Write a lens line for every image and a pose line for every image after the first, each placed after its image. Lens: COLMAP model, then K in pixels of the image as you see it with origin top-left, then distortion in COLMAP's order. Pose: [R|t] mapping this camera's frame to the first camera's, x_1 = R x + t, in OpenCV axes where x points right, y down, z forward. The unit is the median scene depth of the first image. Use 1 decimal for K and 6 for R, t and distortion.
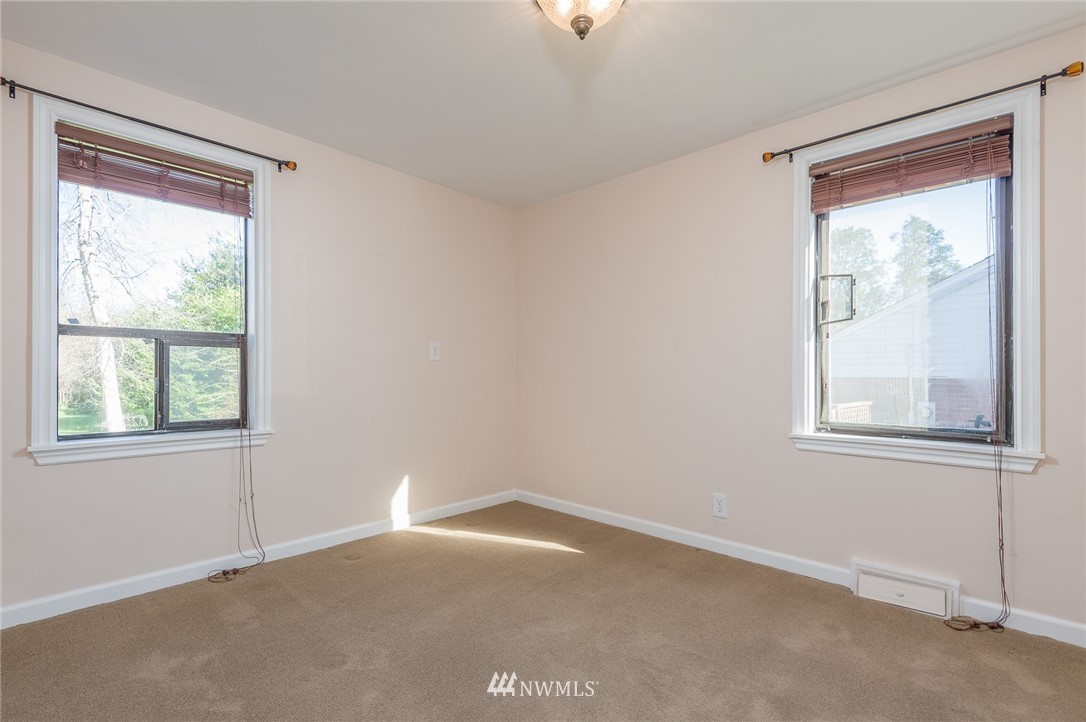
lens RADIAL K [[492.2, 0, 539.9], [0, 492.2, 369.5], [0, 0, 1]] dist [0.012752, -0.006721]
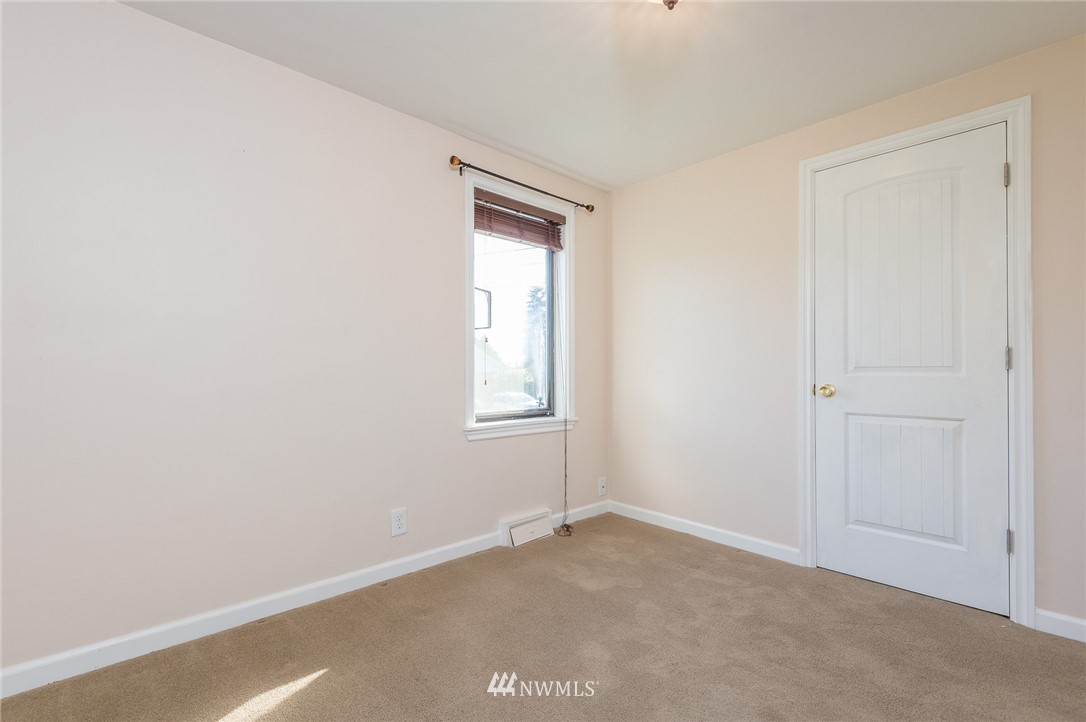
lens RADIAL K [[492.2, 0, 540.0], [0, 492.2, 362.9], [0, 0, 1]] dist [0.012752, -0.006721]
pose [[0.058860, 0.006992, 0.998242, -0.630757], [-0.015800, 0.999857, -0.006071, -0.009677], [-0.998141, -0.015415, 0.058962, 0.873454]]
